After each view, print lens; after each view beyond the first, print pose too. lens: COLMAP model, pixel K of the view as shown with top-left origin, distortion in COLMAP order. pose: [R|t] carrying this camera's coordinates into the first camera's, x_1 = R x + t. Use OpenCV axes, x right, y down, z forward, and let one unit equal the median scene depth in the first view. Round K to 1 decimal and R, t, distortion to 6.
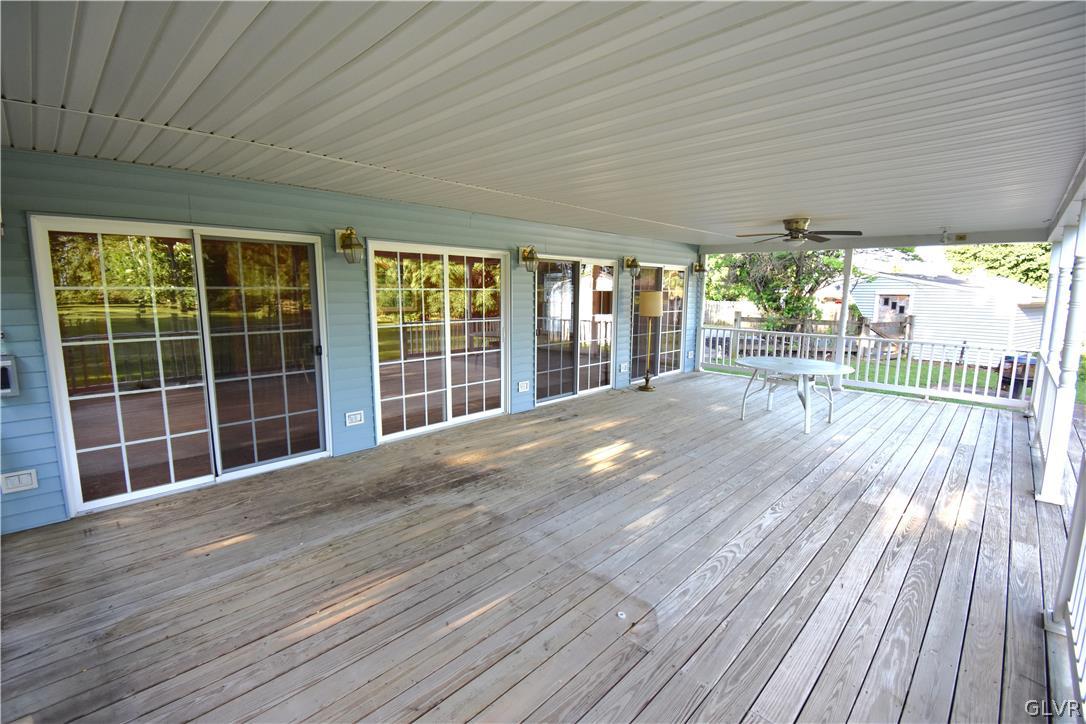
lens RADIAL K [[479.3, 0, 543.0], [0, 479.3, 362.0], [0, 0, 1]] dist [-0.000495, -0.015735]
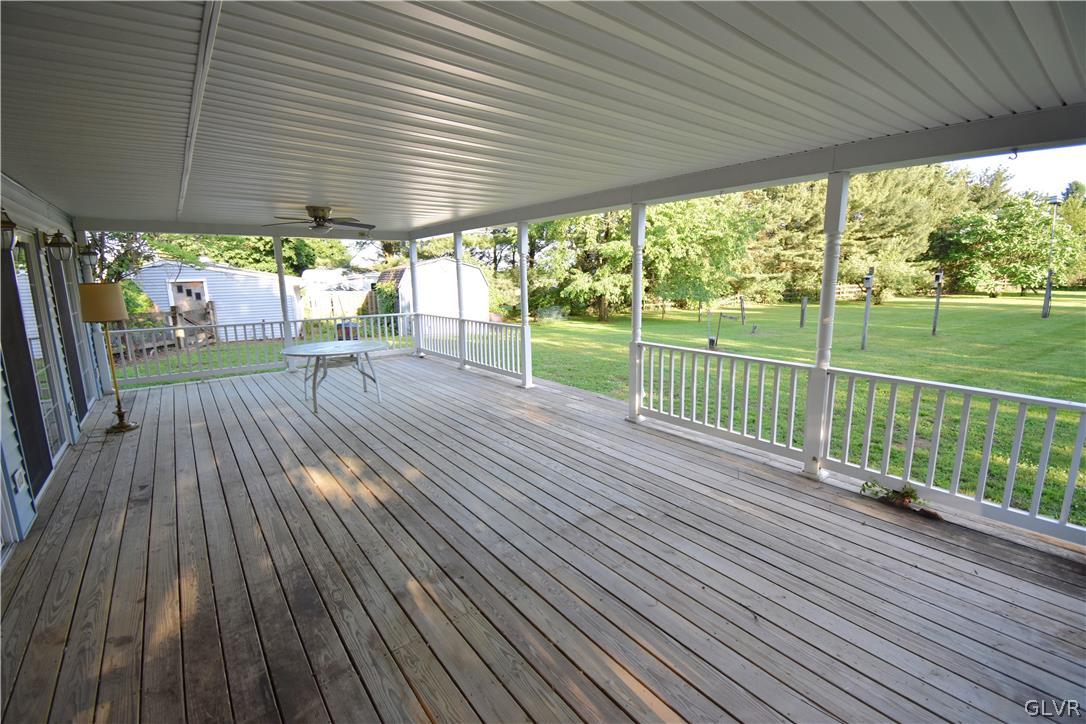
lens RADIAL K [[479.3, 0, 543.0], [0, 479.3, 362.0], [0, 0, 1]] dist [-0.000495, -0.015735]
pose [[0.130362, -0.188729, 0.973338, -0.497635], [0.162662, 0.972485, 0.166777, -0.072756], [-0.978032, 0.136584, 0.157474, 0.440307]]
